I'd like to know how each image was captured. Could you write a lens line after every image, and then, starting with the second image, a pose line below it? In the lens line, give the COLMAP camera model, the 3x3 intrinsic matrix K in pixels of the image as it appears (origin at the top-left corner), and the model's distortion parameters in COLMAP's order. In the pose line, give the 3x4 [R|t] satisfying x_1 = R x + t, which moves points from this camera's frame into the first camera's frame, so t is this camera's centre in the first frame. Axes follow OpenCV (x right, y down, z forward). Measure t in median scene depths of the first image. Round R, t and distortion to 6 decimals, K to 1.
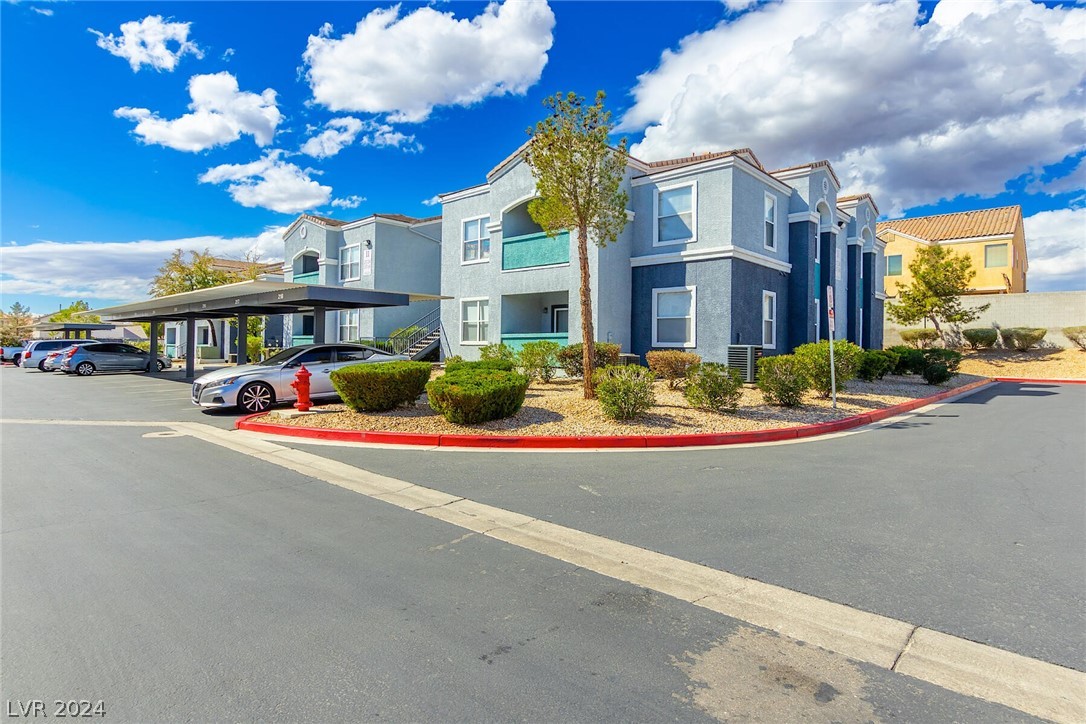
lens RADIAL K [[560.1, 0, 543.0], [0, 560.1, 362.0], [0, 0, 1]] dist [-0.001790, -0.000622]
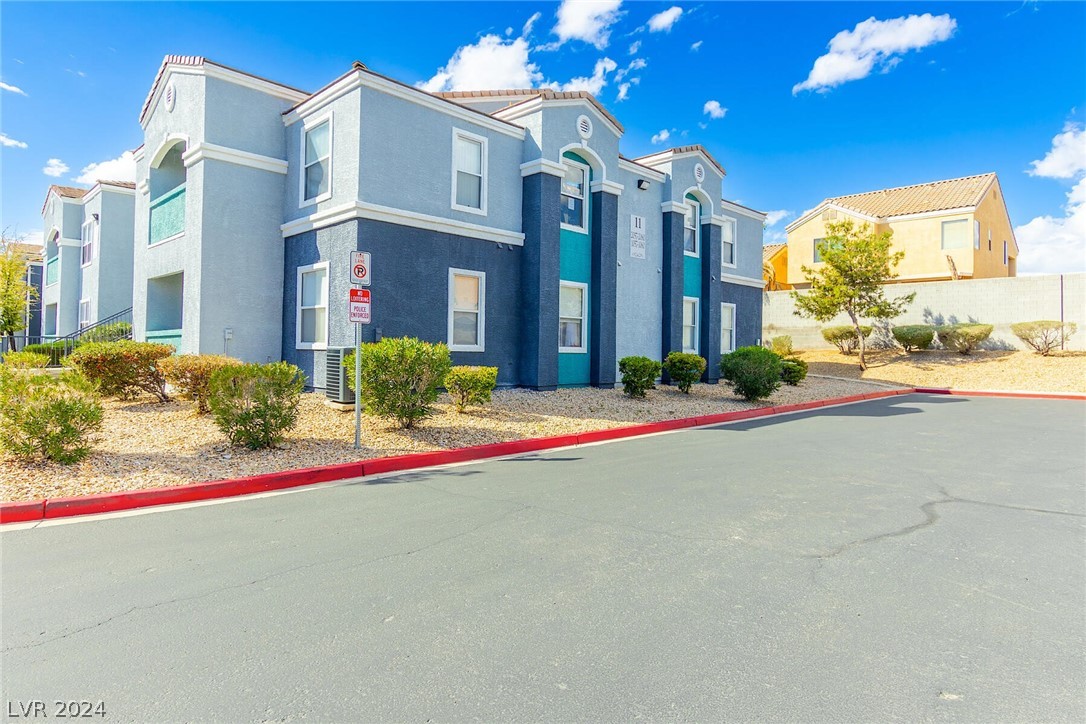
lens RADIAL K [[638.8, 0, 543.0], [0, 638.8, 362.0], [0, 0, 1]] dist [0.003503, 0.001114]
pose [[0.999991, -0.000749, -0.004075, 0.513234], [0.000721, 0.999977, -0.006780, -0.004695], [0.004080, 0.006777, 0.999969, 0.196080]]
